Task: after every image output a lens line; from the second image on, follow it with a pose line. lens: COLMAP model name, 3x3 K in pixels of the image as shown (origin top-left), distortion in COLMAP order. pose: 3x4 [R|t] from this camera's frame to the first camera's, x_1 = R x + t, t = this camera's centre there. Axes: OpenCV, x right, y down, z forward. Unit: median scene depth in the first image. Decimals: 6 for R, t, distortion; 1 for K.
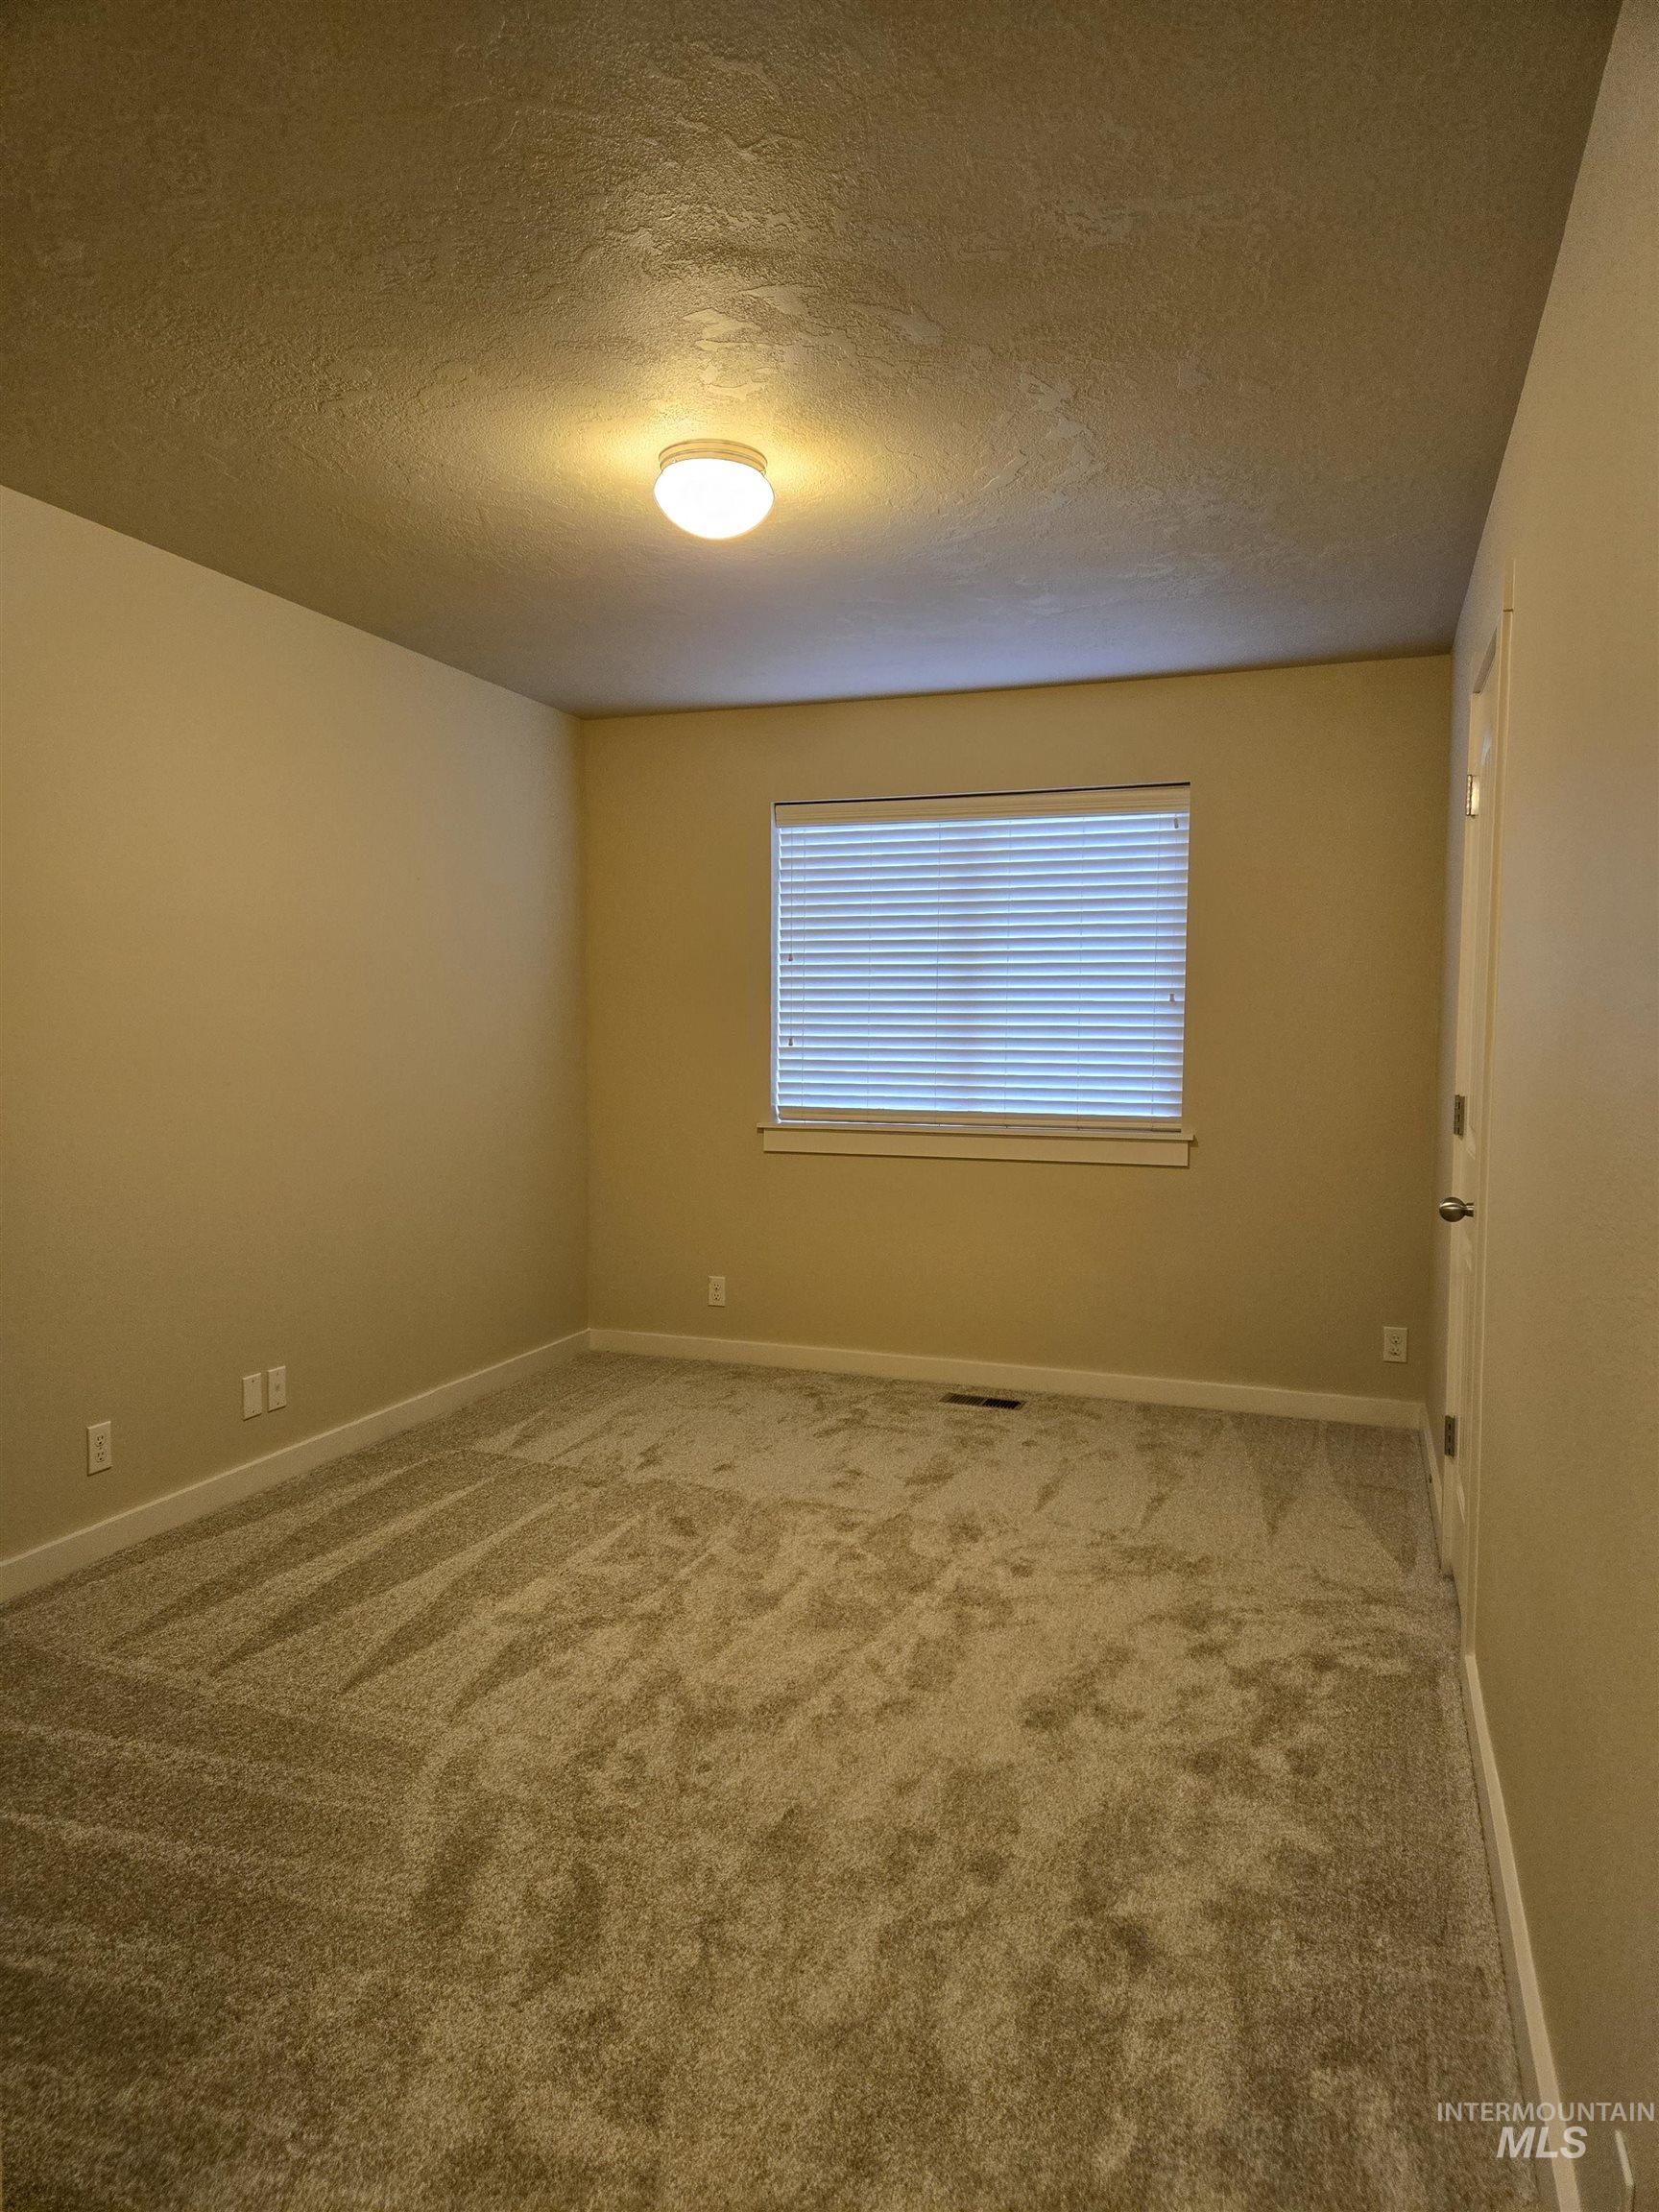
lens RADIAL K [[1464.4, 0, 826.1], [0, 1464.4, 1121.2], [0, 0, 1]] dist [0.073337, -0.058051]
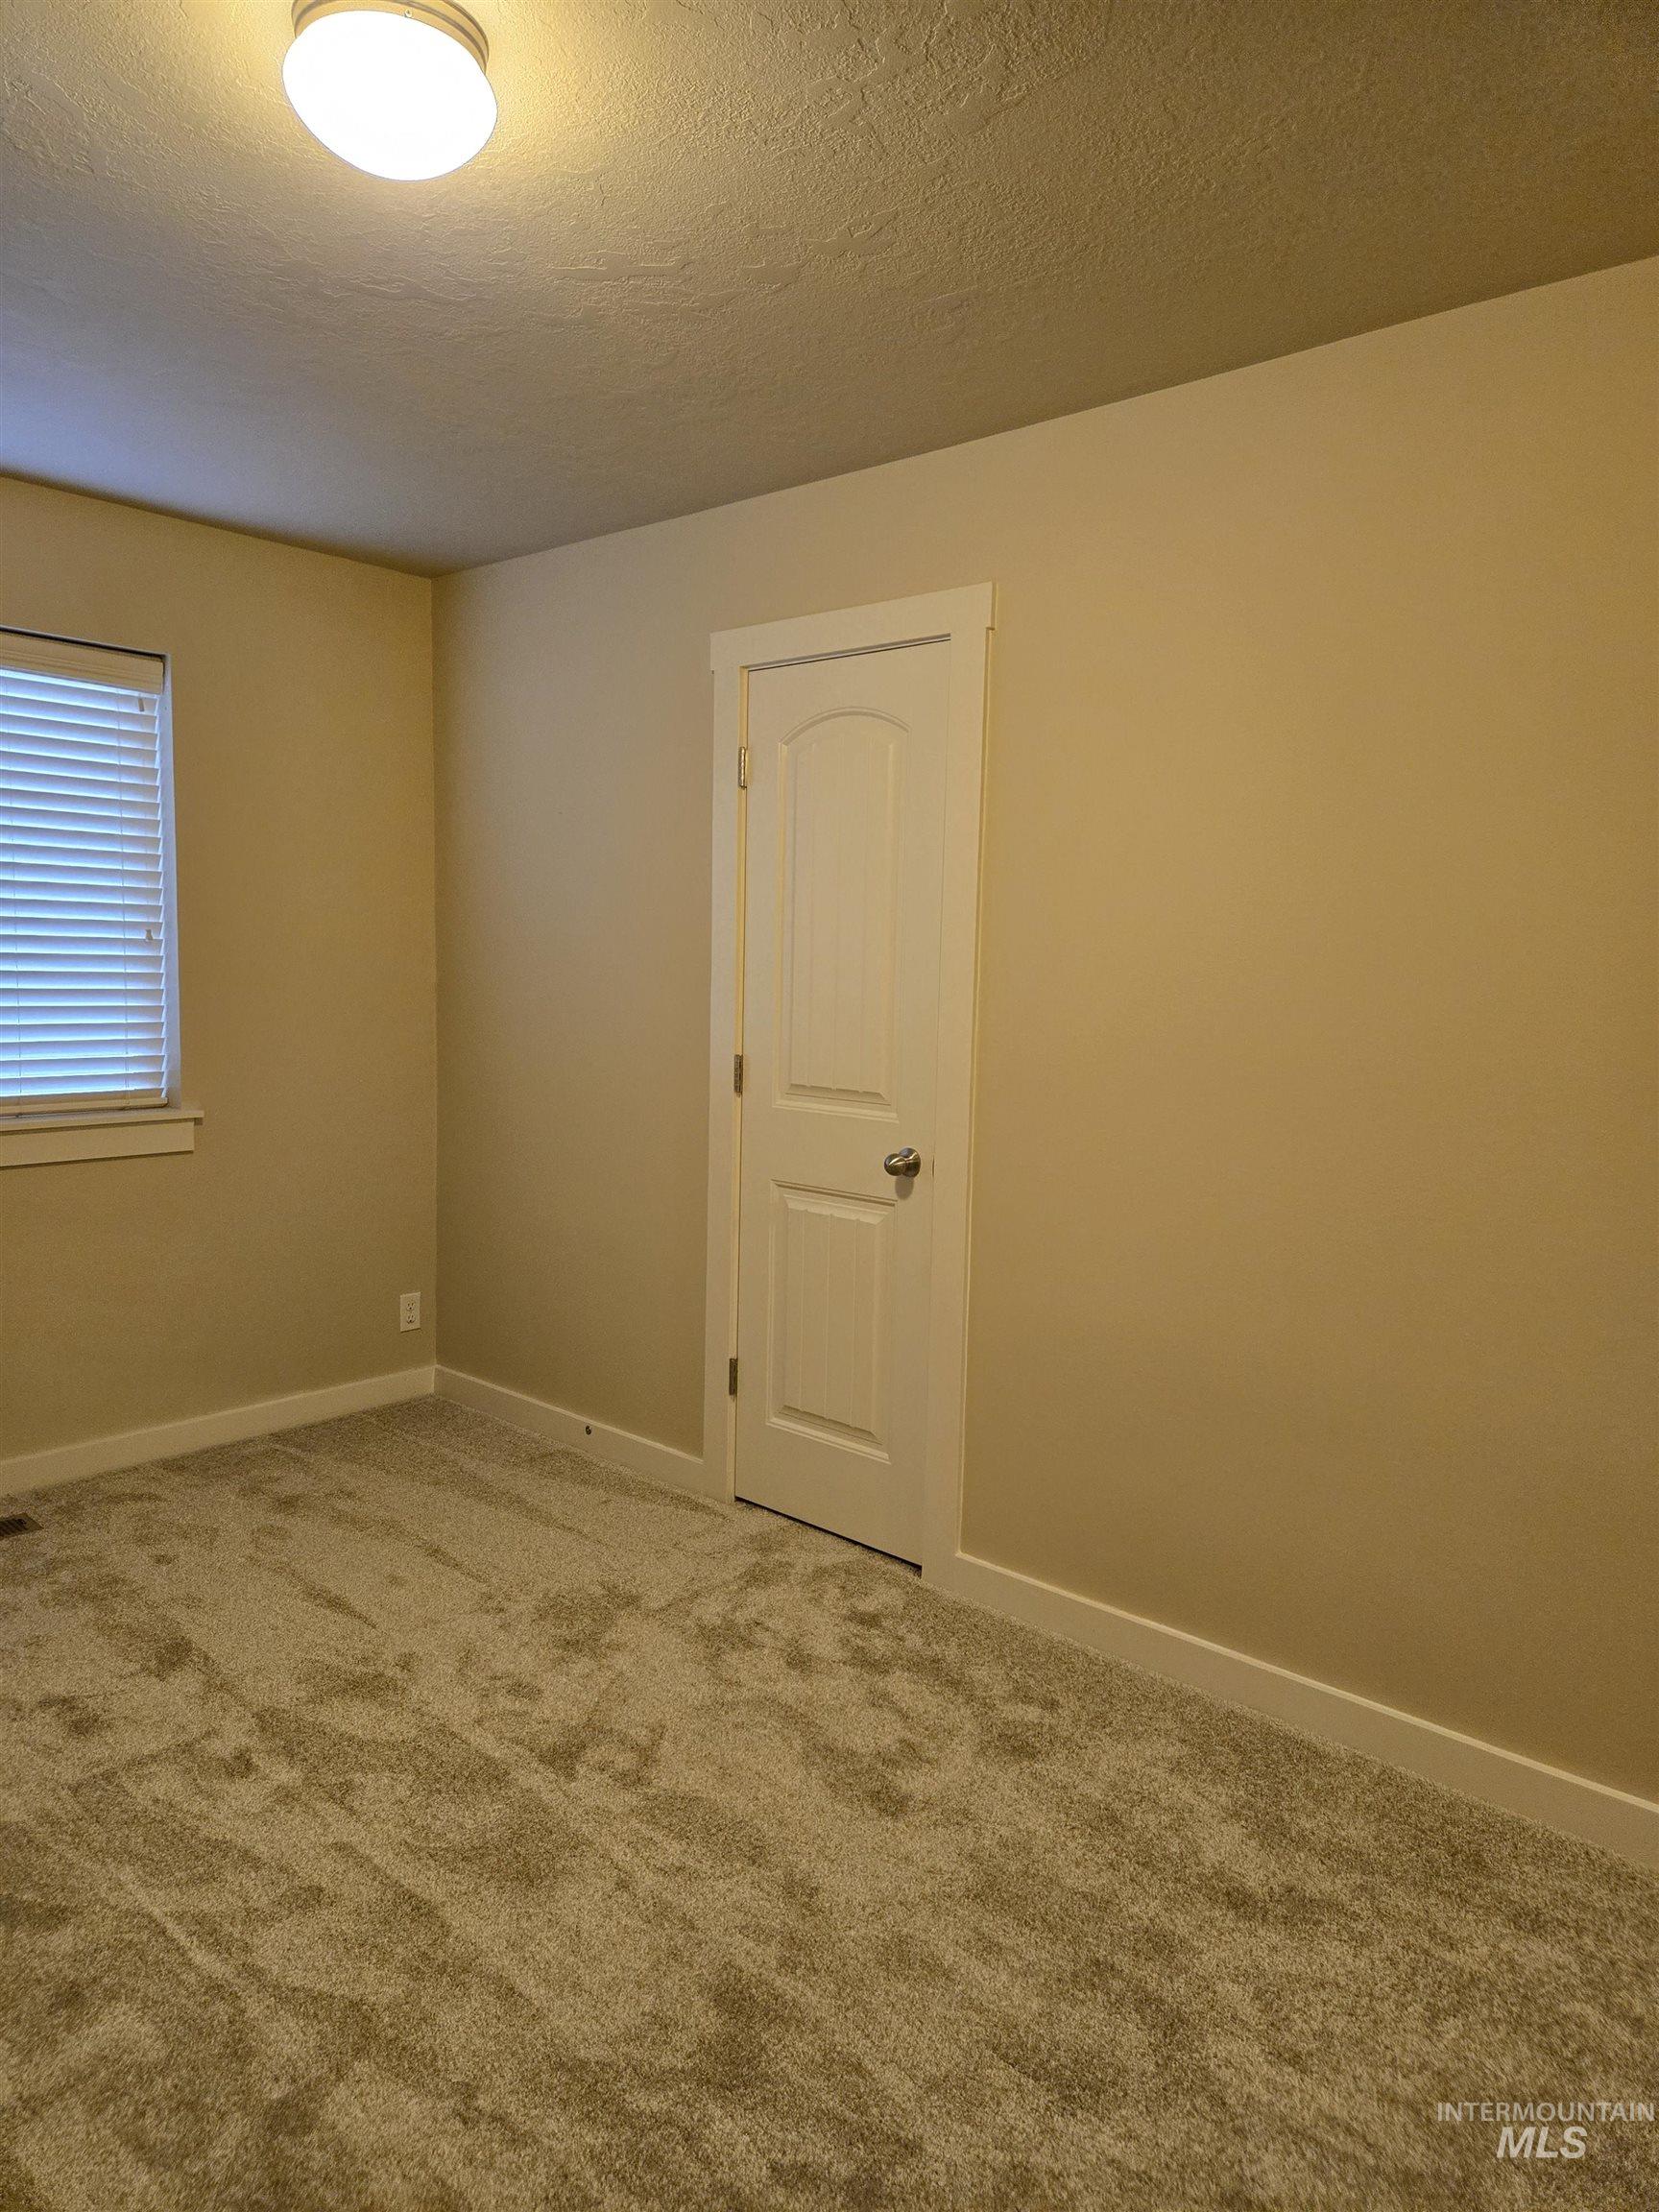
lens RADIAL K [[1495.0, 0, 743.9], [0, 1495.0, 1105.6], [0, 0, 1]] dist [0.058316, -0.062299]
pose [[0.386442, -0.094843, 0.917424, -0.519722], [0.044032, 0.995462, 0.084364, -0.066407], [-0.921262, 0.007794, 0.388864, 0.567542]]
